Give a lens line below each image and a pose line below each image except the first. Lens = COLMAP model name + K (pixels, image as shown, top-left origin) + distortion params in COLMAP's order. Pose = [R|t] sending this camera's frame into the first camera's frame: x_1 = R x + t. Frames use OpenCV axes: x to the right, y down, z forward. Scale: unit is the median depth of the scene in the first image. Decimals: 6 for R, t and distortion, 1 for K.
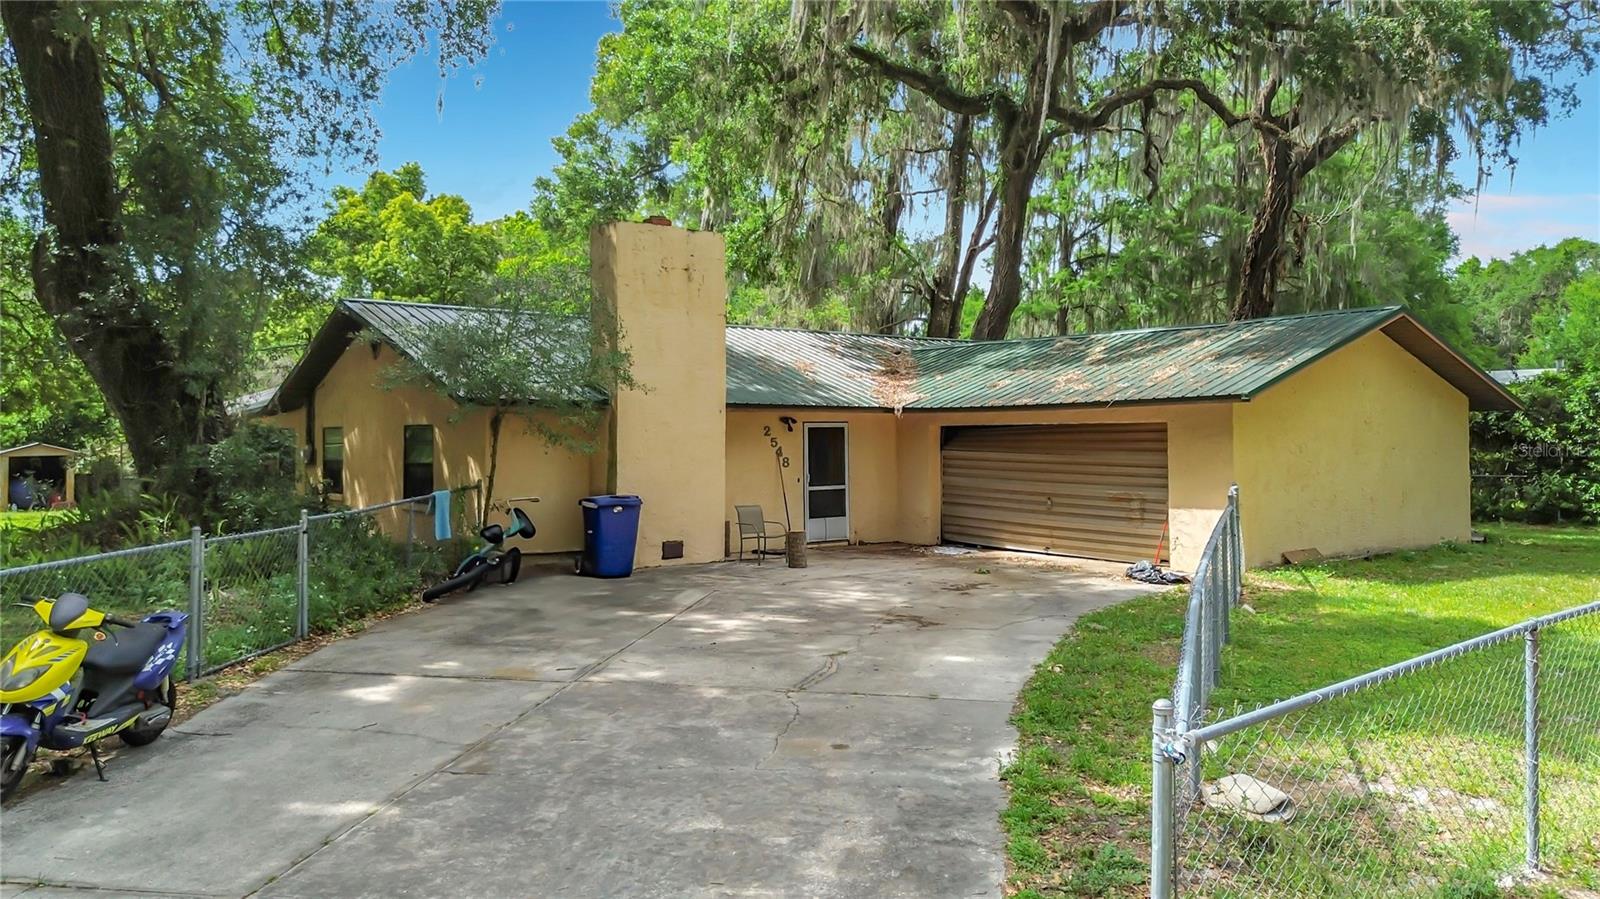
lens RADIAL K [[1159.6, 0, 800.0], [0, 1159.6, 449.5], [0, 0, 1]] dist [0.037448, -0.060150]
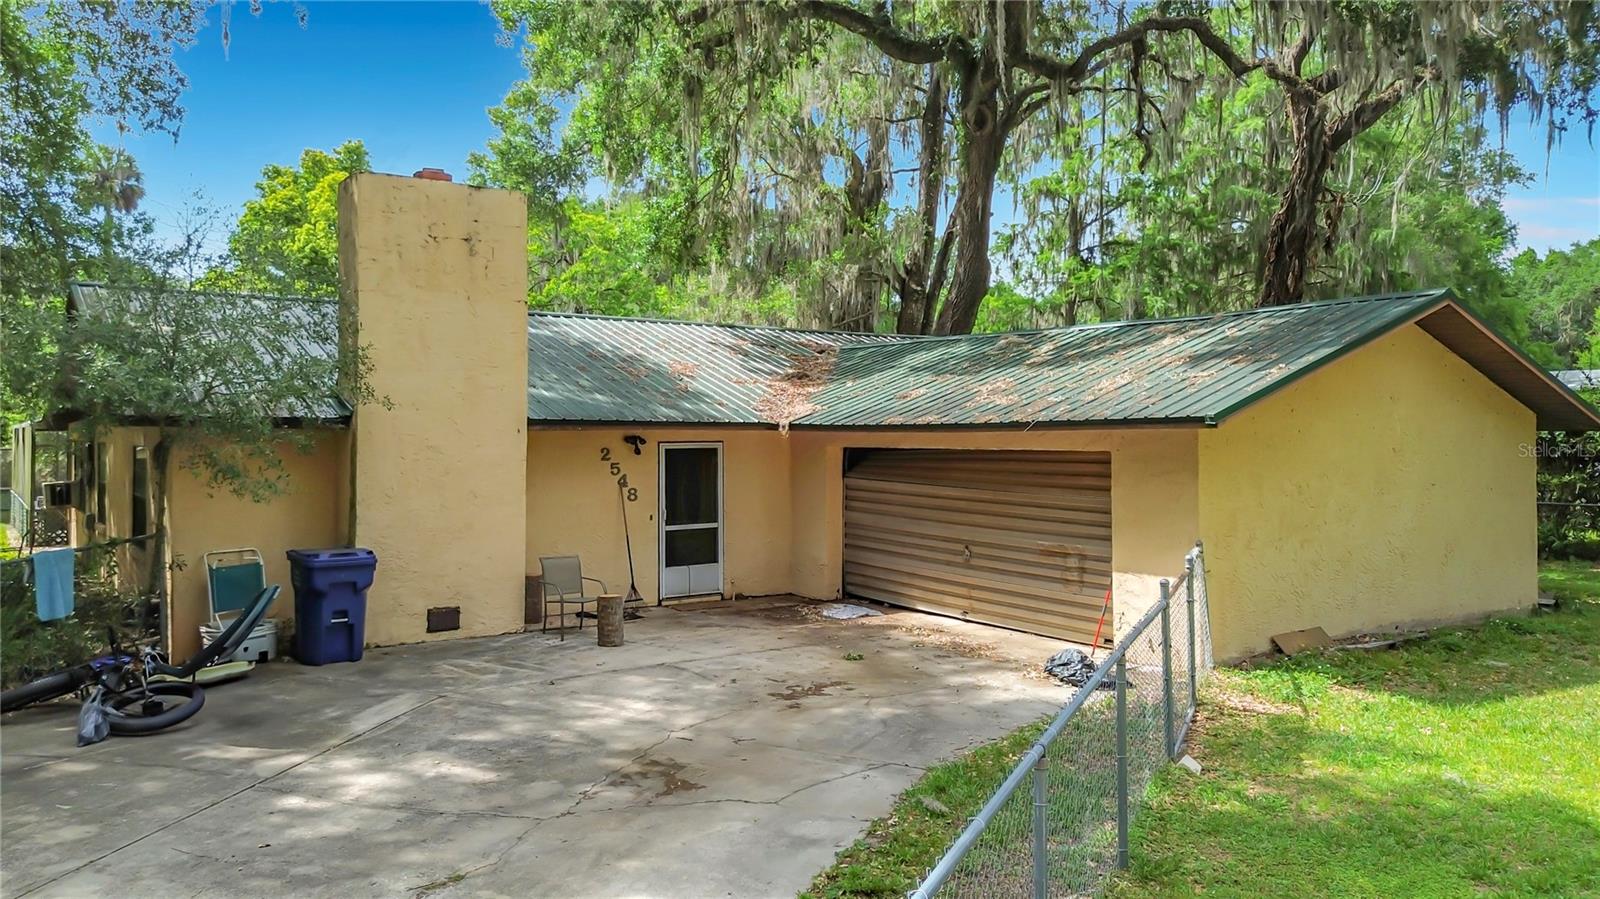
lens RADIAL K [[1112.1, 0, 828.8], [0, 1112.1, 451.2], [0, 0, 1]] dist [0.054334, -0.073314]
pose [[0.999517, 0.005202, -0.030630, 0.105513], [-0.004903, 0.999940, 0.009816, -0.019284], [0.030680, -0.009661, 0.999483, 0.198420]]
